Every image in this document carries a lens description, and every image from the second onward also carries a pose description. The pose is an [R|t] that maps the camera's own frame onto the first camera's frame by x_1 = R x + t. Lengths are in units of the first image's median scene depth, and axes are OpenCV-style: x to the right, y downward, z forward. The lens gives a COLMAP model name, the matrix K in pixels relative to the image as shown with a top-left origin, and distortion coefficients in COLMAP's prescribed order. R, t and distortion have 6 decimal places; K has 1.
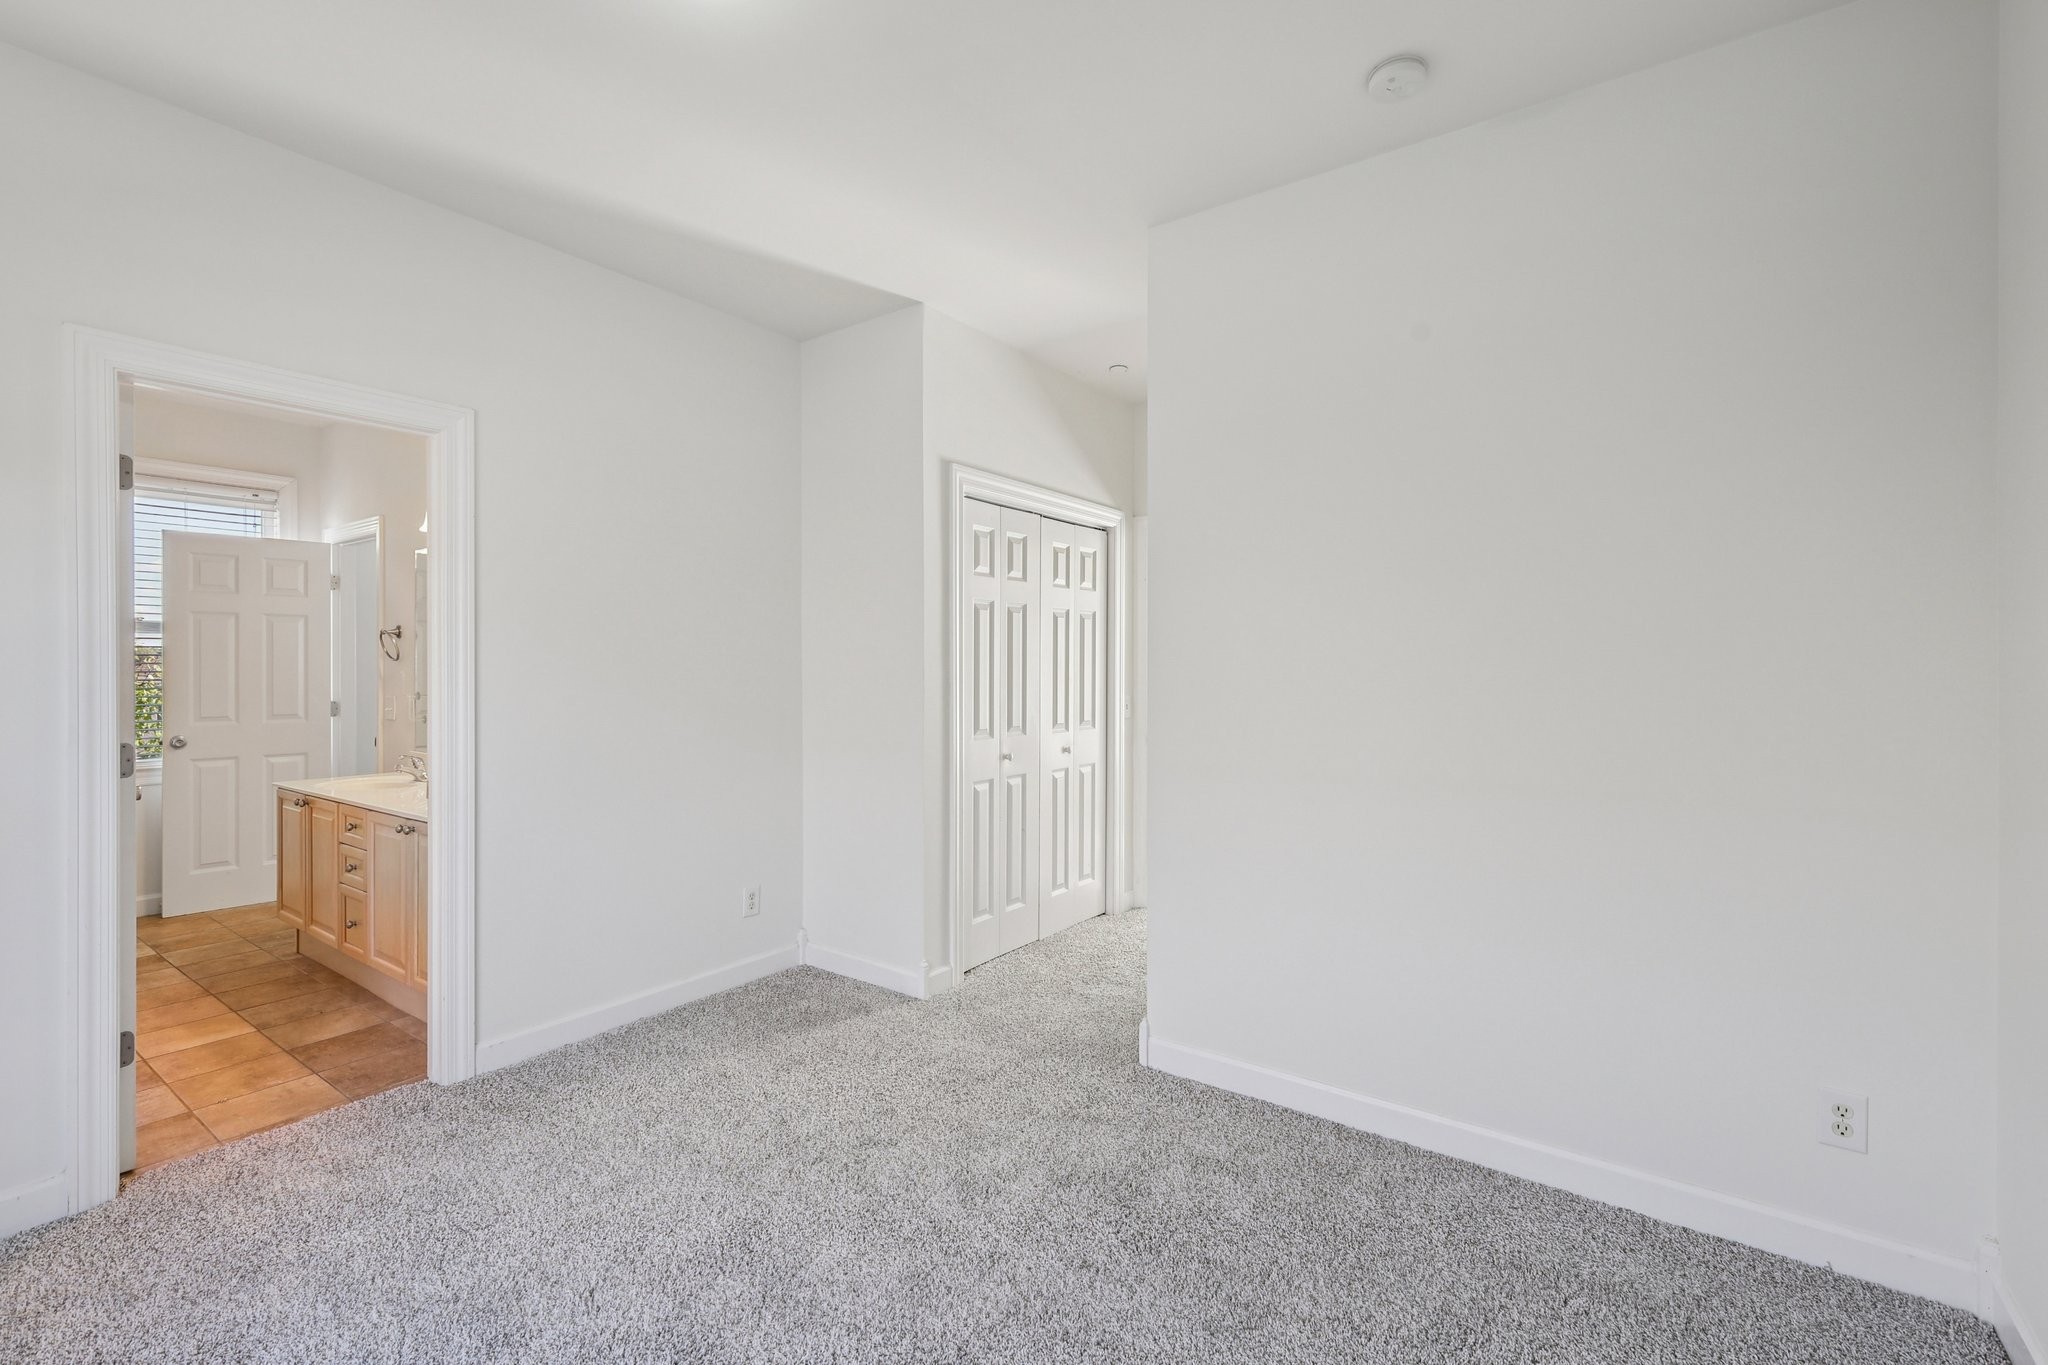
lens RADIAL K [[922.9, 0, 1037.9], [0, 922.9, 673.6], [0, 0, 1]] dist [0.001864, -0.000026]
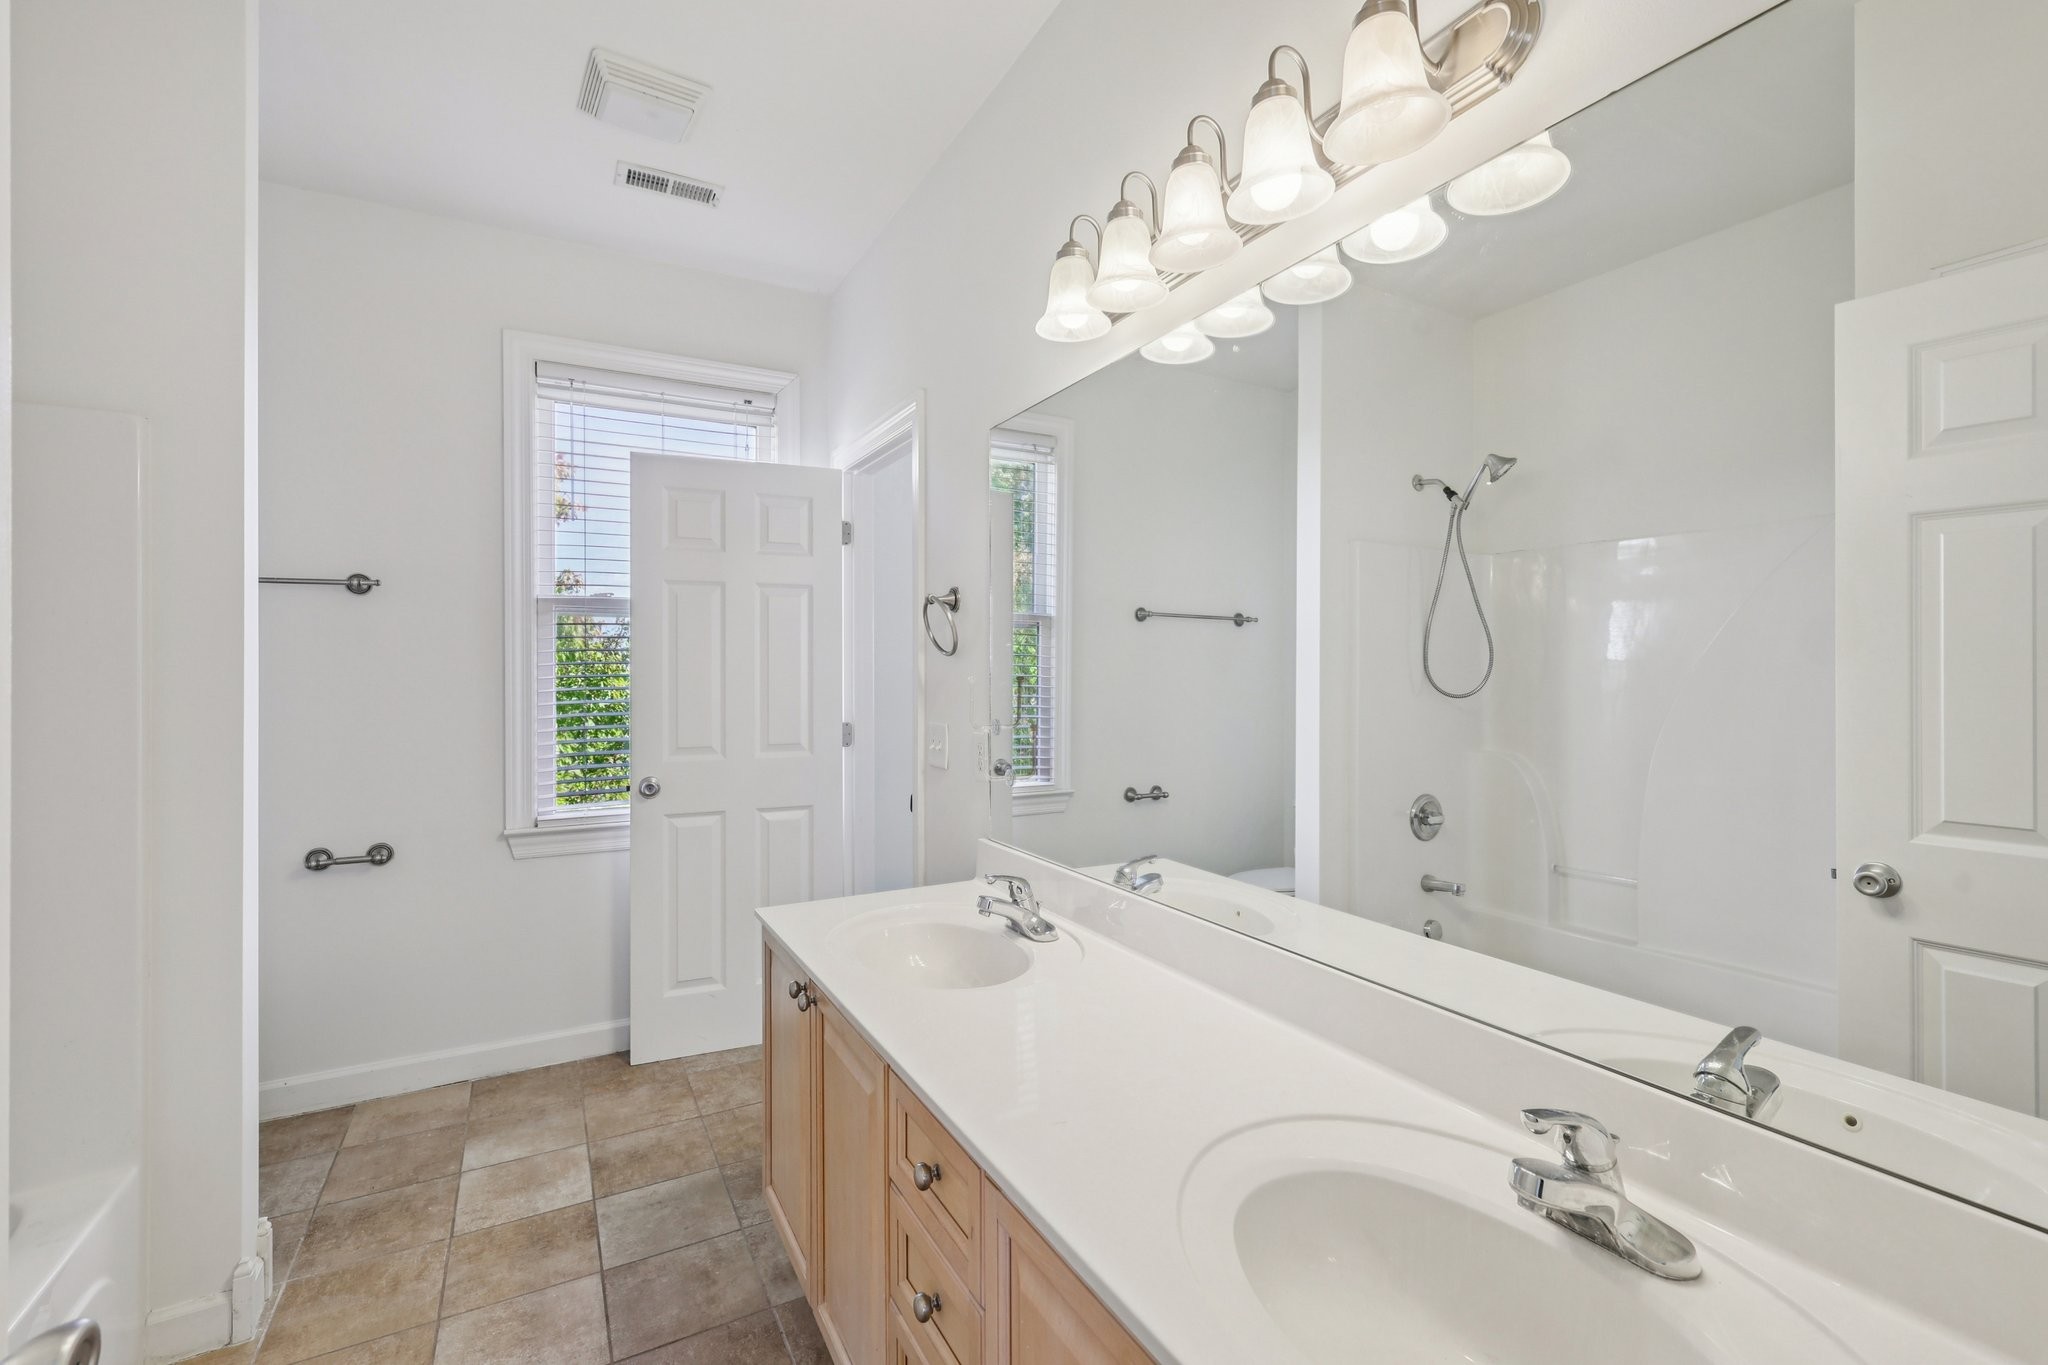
lens RADIAL K [[922.9, 0, 1020.5], [0, 922.9, 674.7], [0, 0, 1]] dist [0.001864, -0.000026]
pose [[0.902224, -0.001142, -0.431266, -0.412255], [0.000762, 0.999999, -0.001054, -0.002113], [0.431267, 0.000623, 0.902224, 0.519594]]
